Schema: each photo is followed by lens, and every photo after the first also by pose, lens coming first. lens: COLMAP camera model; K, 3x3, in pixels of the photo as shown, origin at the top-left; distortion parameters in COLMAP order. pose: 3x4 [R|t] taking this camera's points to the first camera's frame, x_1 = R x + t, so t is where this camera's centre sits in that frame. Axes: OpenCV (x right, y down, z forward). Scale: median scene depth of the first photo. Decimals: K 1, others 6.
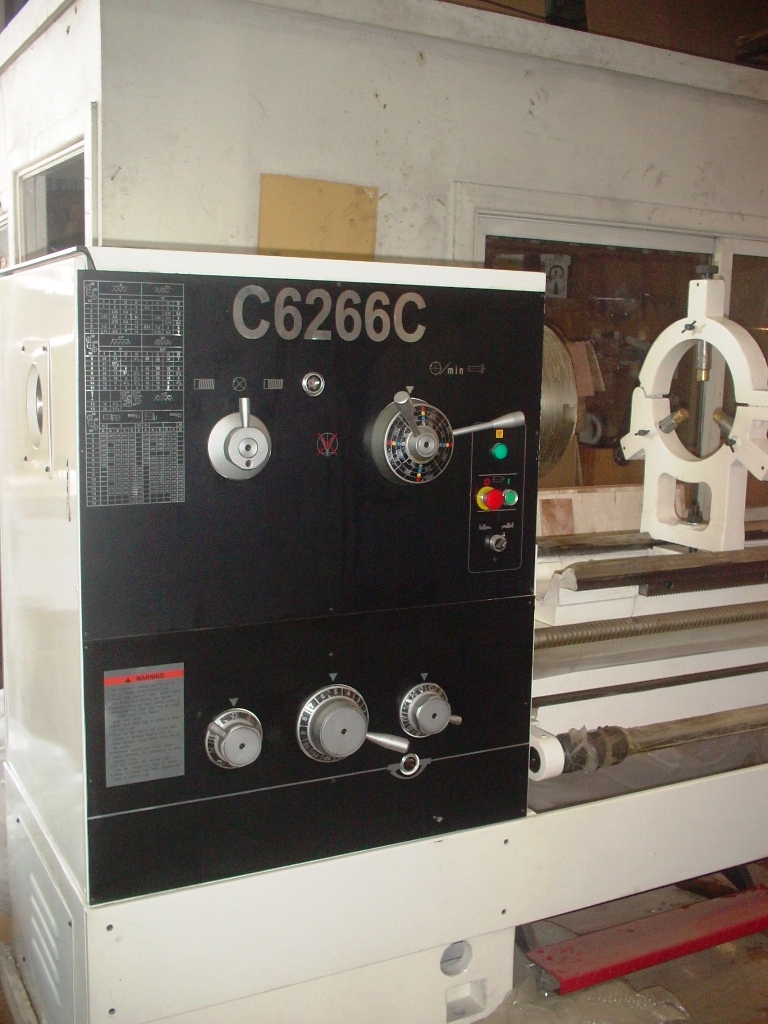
lens RADIAL K [[1144.4, 0, 387.5], [0, 1144.4, 494.4], [0, 0, 1]] dist [-0.086184, 0.095963]
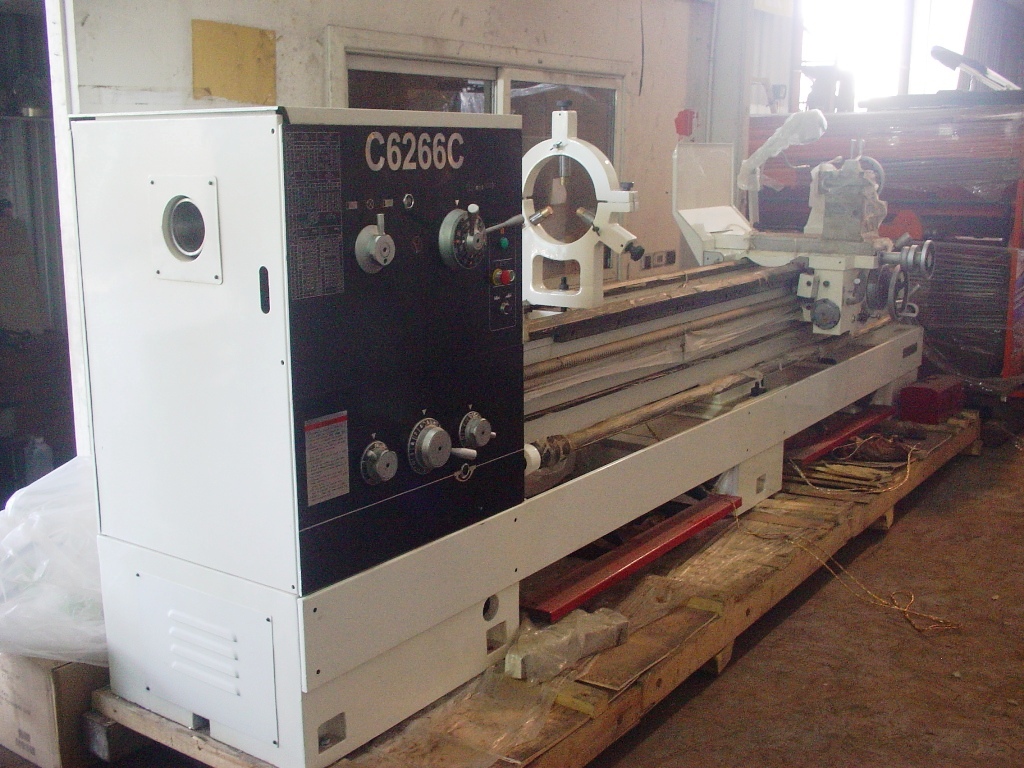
lens RADIAL K [[1144.4, 0, 512.0], [0, 1144.4, 384.0], [0, 0, 1]] dist [-0.086184, 0.095963]
pose [[0.893987, -0.112223, 0.433812, -0.554853], [0.077261, 0.992236, 0.097465, -0.002024], [-0.441381, -0.053616, 0.895716, -0.296627]]
